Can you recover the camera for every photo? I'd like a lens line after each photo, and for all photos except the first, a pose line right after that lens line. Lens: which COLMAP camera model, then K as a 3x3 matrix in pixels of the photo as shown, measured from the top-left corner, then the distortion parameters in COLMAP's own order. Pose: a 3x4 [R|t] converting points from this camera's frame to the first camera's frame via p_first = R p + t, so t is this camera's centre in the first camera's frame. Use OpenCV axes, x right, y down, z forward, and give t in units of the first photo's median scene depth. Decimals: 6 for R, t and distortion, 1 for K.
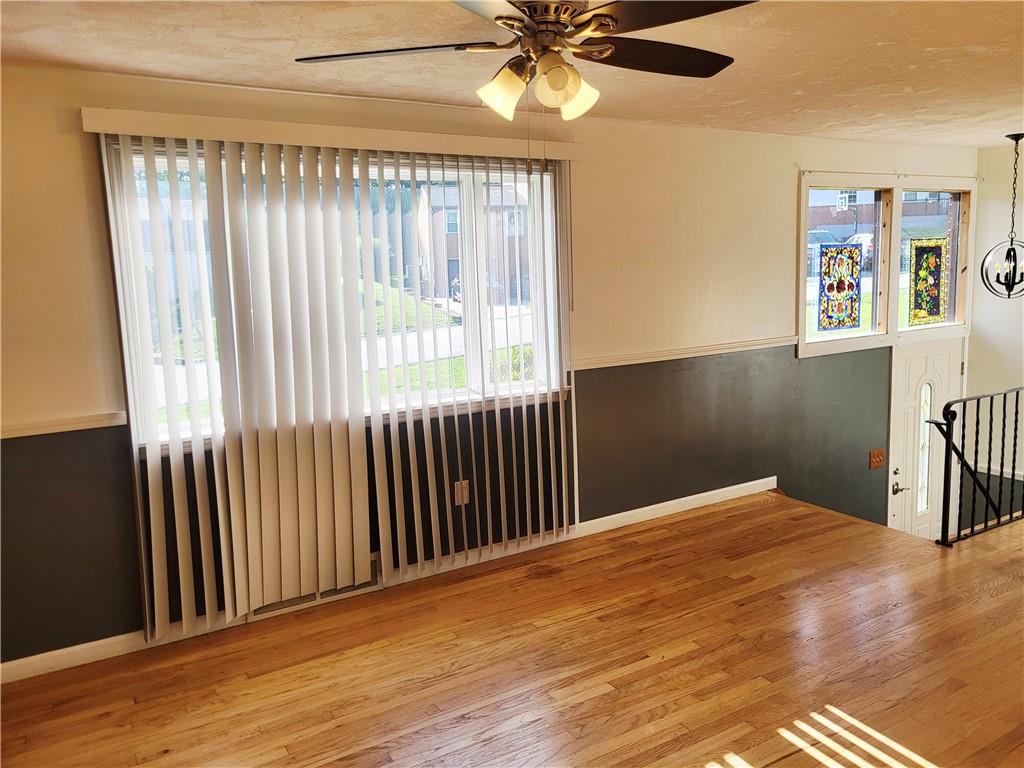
lens RADIAL K [[775.9, 0, 510.0], [0, 775.9, 379.7], [0, 0, 1]] dist [0.059137, -0.050995]
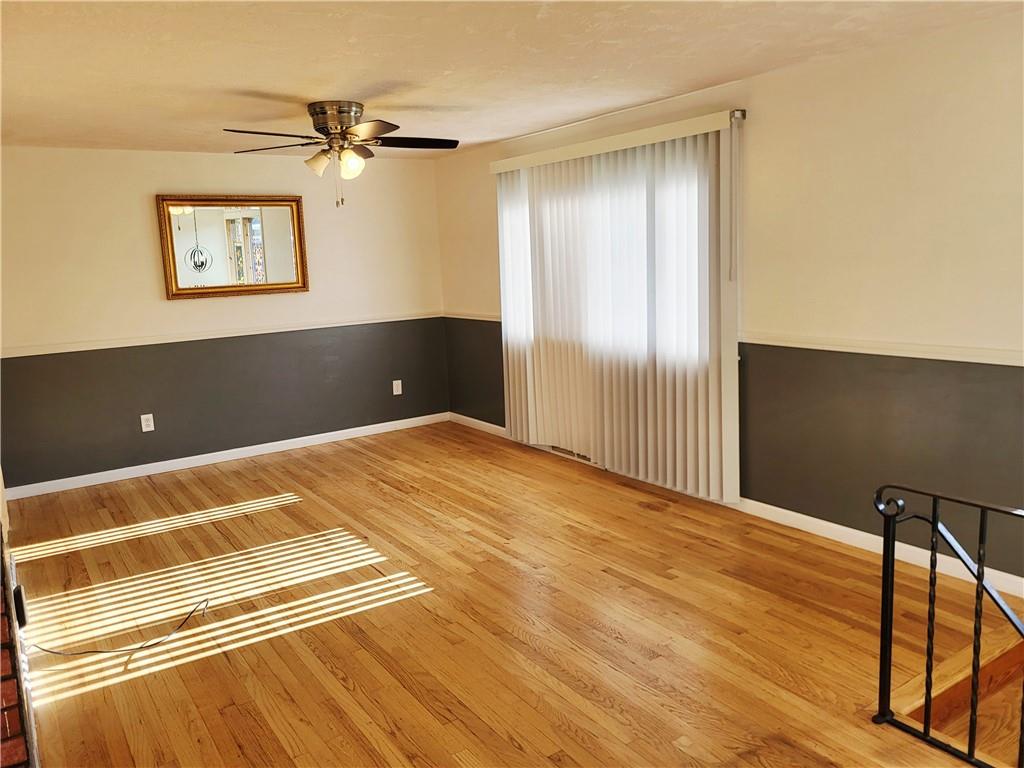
lens RADIAL K [[775.9, 0, 517.9], [0, 775.9, 381.5], [0, 0, 1]] dist [0.059137, -0.050995]
pose [[0.060841, 0.191755, -0.979555, 1.231396], [-0.103379, 0.977306, 0.184894, -0.136742], [0.992780, 0.090016, 0.079283, 0.762469]]
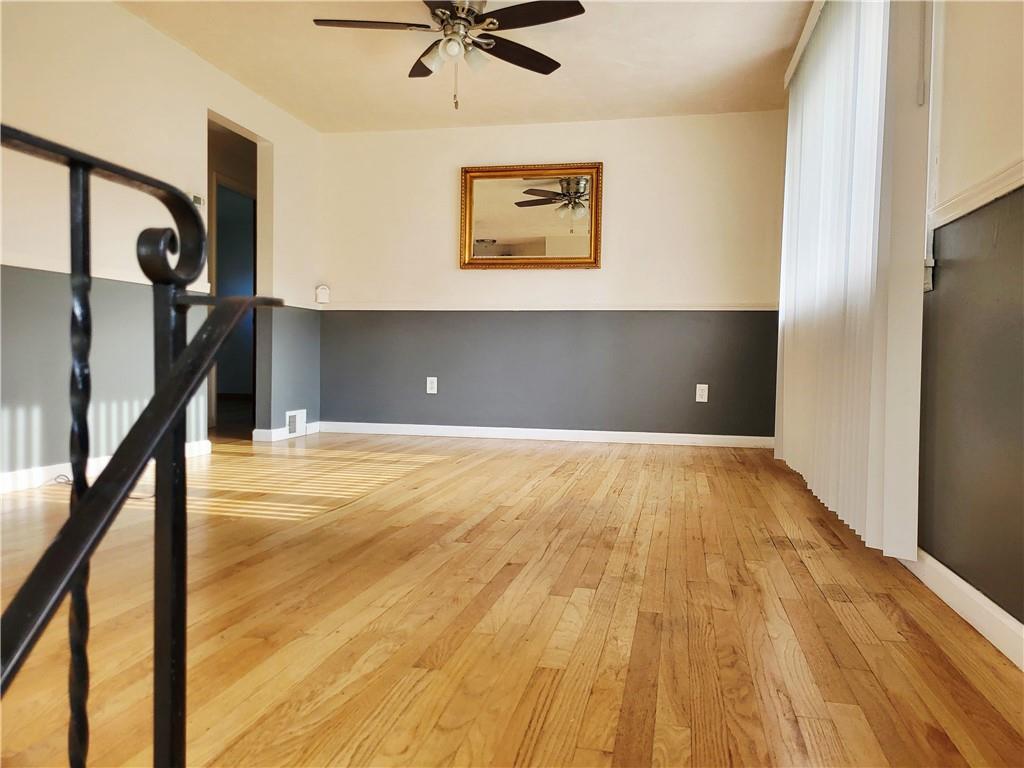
lens RADIAL K [[775.9, 0, 503.5], [0, 775.9, 384.9], [0, 0, 1]] dist [0.059137, -0.050995]
pose [[-0.685535, 0.043360, -0.726747, 0.736676], [-0.101488, 0.982787, 0.154369, 0.045830], [0.720931, 0.179582, -0.669335, 1.363130]]
